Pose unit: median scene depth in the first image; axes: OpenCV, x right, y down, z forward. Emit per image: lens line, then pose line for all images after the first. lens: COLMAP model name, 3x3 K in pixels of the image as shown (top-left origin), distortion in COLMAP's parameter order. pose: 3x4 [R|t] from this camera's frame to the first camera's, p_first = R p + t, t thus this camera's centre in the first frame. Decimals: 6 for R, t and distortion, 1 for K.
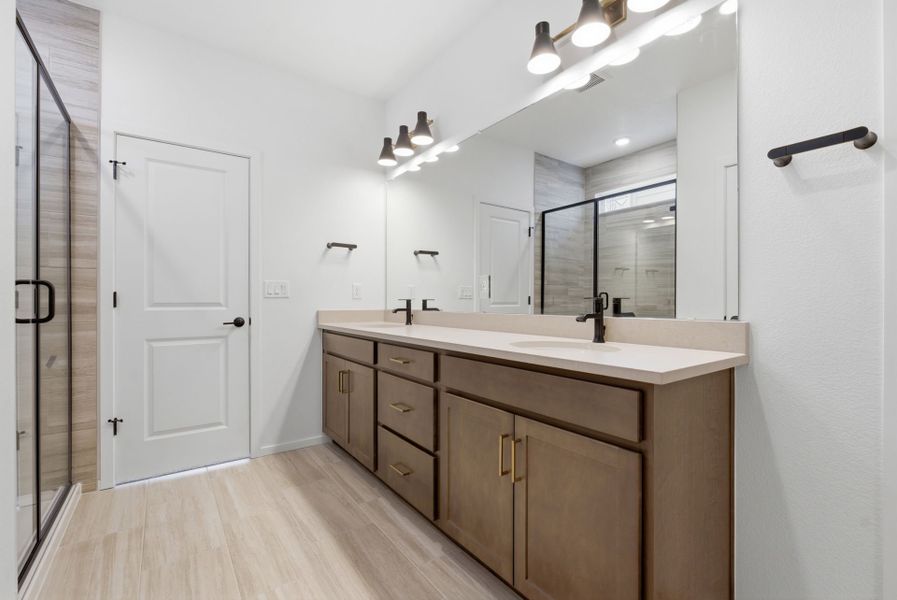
lens RADIAL K [[400.2, 0, 448.5], [0, 400.2, 300.0], [0, 0, 1]] dist [0.000422, 0.000128]
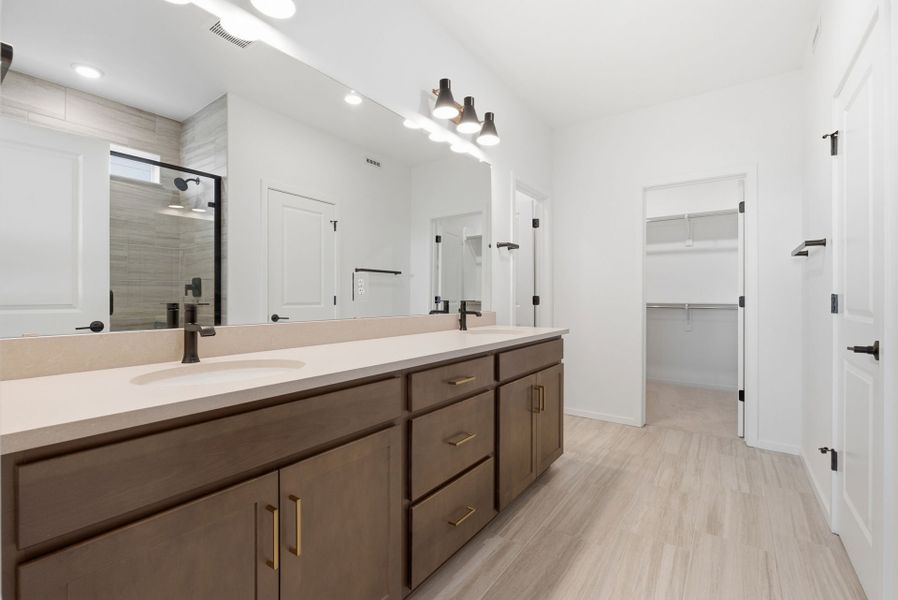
lens RADIAL K [[400.6, 0, 449.0], [0, 400.6, 300.0], [0, 0, 1]] dist [0.000422, 0.000128]
pose [[-0.329866, 0.002114, 0.944025, -0.972393], [0.000569, 0.999998, -0.002041, -0.006167], [-0.944027, -0.000136, -0.329867, 1.441593]]
